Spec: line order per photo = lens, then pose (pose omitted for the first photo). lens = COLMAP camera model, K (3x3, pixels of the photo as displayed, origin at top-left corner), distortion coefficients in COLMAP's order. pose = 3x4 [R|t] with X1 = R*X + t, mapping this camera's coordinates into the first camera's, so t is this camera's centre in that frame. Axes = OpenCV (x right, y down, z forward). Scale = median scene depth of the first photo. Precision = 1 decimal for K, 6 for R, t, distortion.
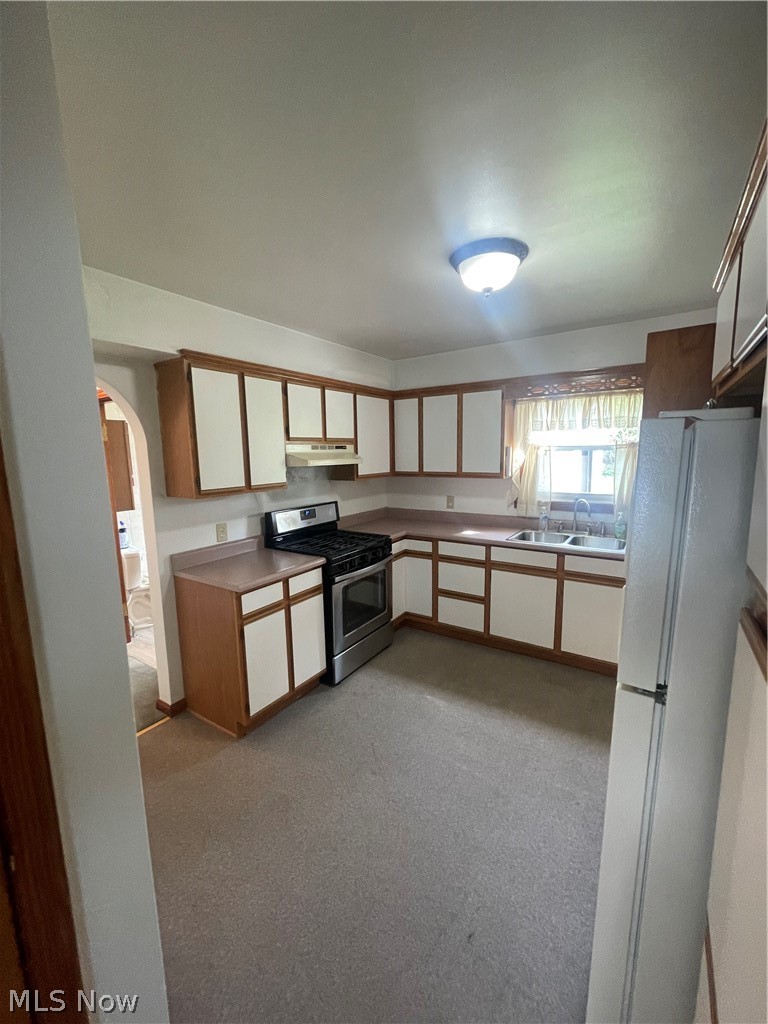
lens RADIAL K [[412.7, 0, 392.1], [0, 412.7, 510.5], [0, 0, 1]] dist [-0.000548, -0.000152]
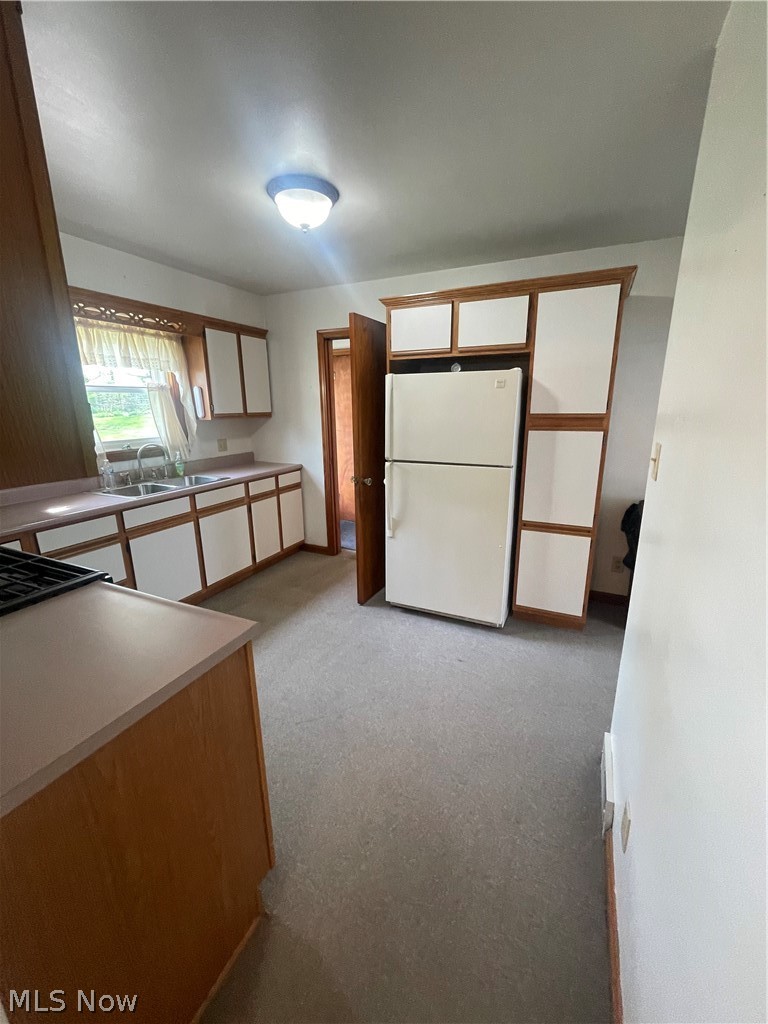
lens RADIAL K [[412.7, 0, 388.1], [0, 412.7, 511.7], [0, 0, 1]] dist [-0.000548, -0.000152]
pose [[-0.141760, -0.230791, 0.962621, -0.587725], [0.155065, 0.955259, 0.251862, -0.031707], [-0.977680, 0.184973, -0.099630, 0.595508]]
